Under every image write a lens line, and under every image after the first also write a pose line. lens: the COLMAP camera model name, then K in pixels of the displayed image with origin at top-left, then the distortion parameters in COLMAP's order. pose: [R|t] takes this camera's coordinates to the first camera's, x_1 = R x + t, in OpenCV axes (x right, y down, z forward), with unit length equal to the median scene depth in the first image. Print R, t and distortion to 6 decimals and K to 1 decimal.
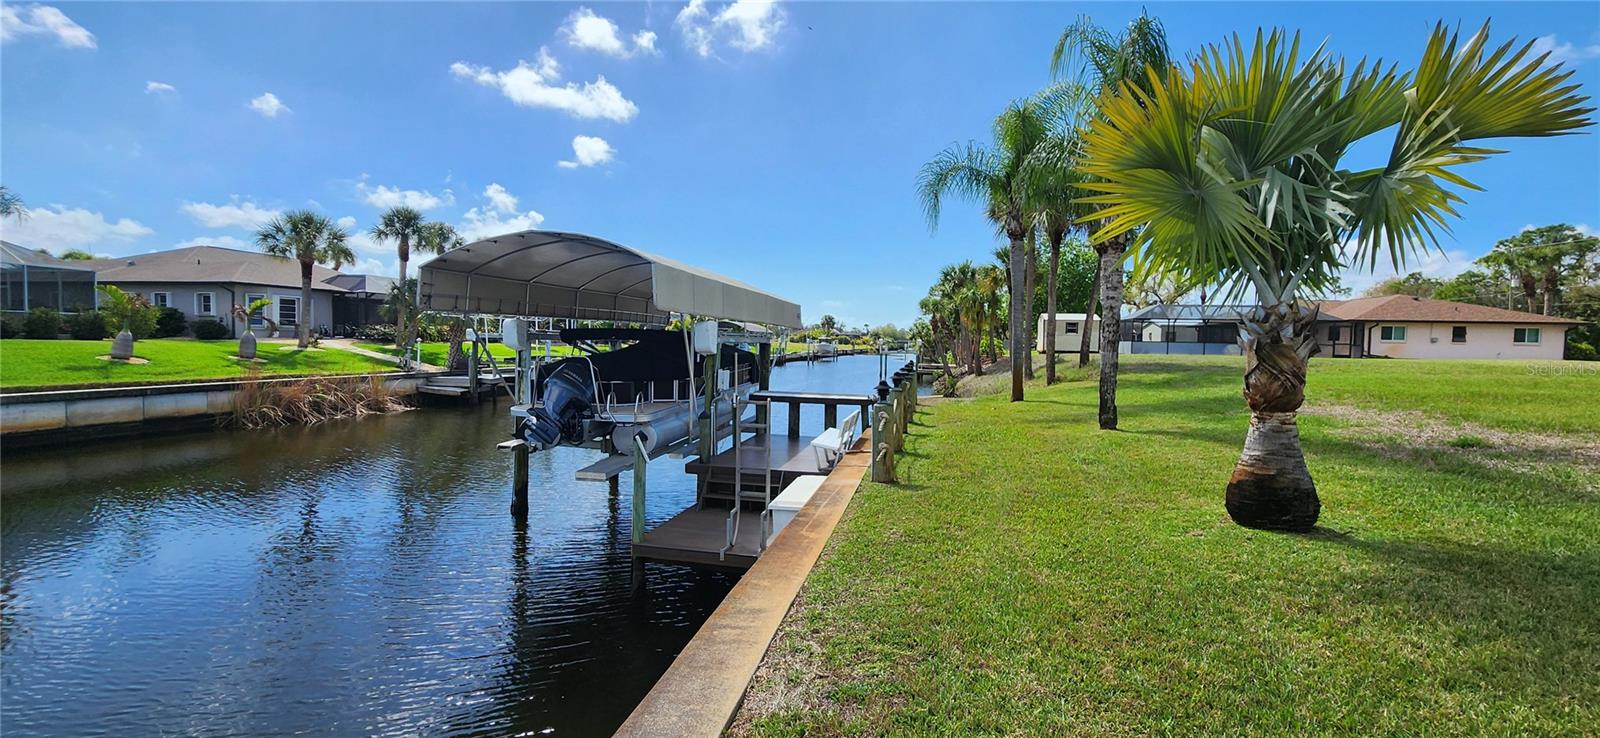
lens RADIAL K [[618.2, 0, 800.0], [0, 618.2, 369.0], [0, 0, 1]] dist [0.001066, 0.000116]
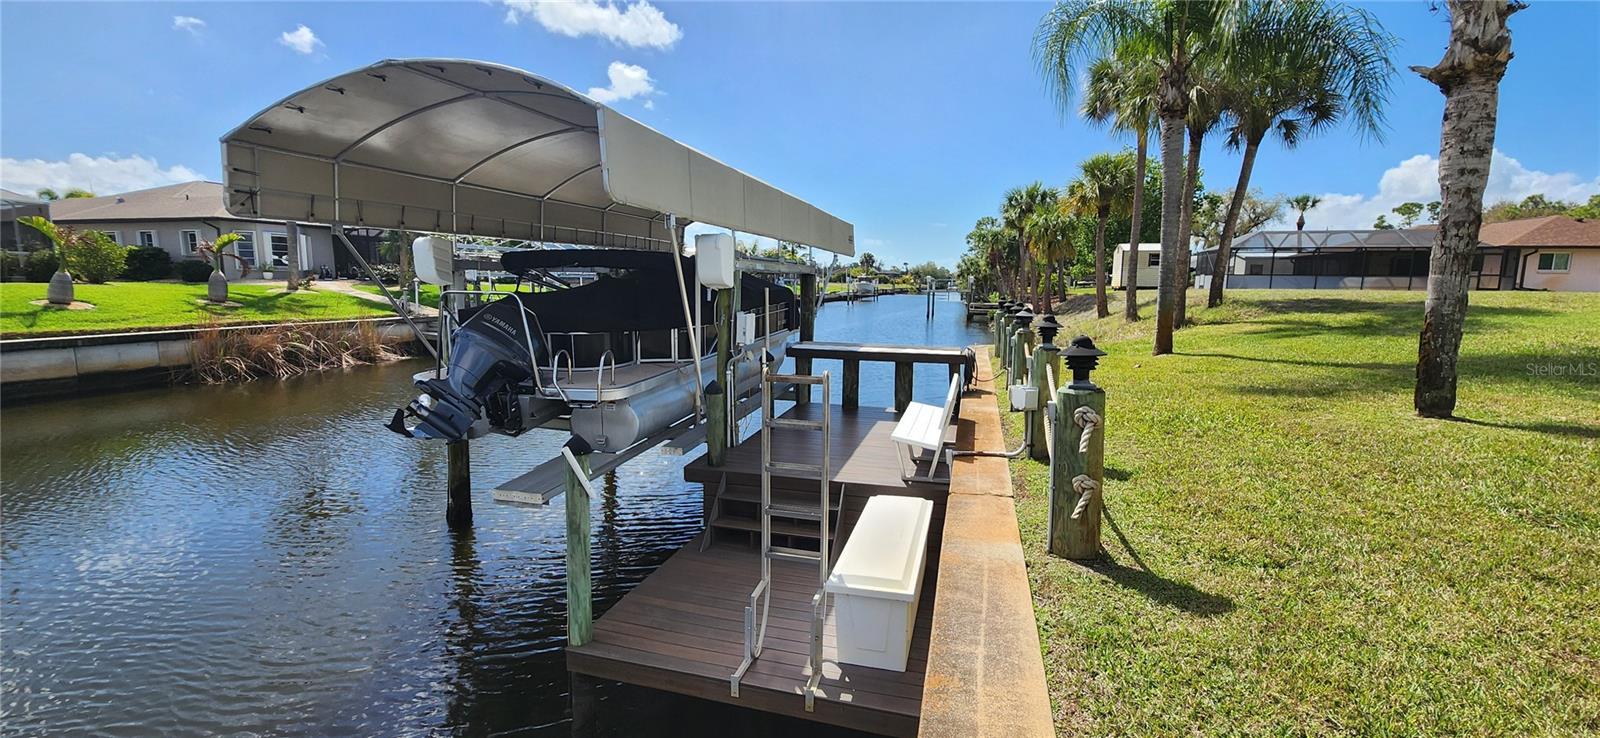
lens RADIAL K [[618.2, 0, 800.0], [0, 618.2, 369.0], [0, 0, 1]] dist [0.001066, 0.000116]
pose [[0.998211, -0.001292, -0.059778, -0.015896], [0.007010, 0.995401, 0.095542, -0.000977], [0.059380, -0.095790, 0.993629, 0.194594]]
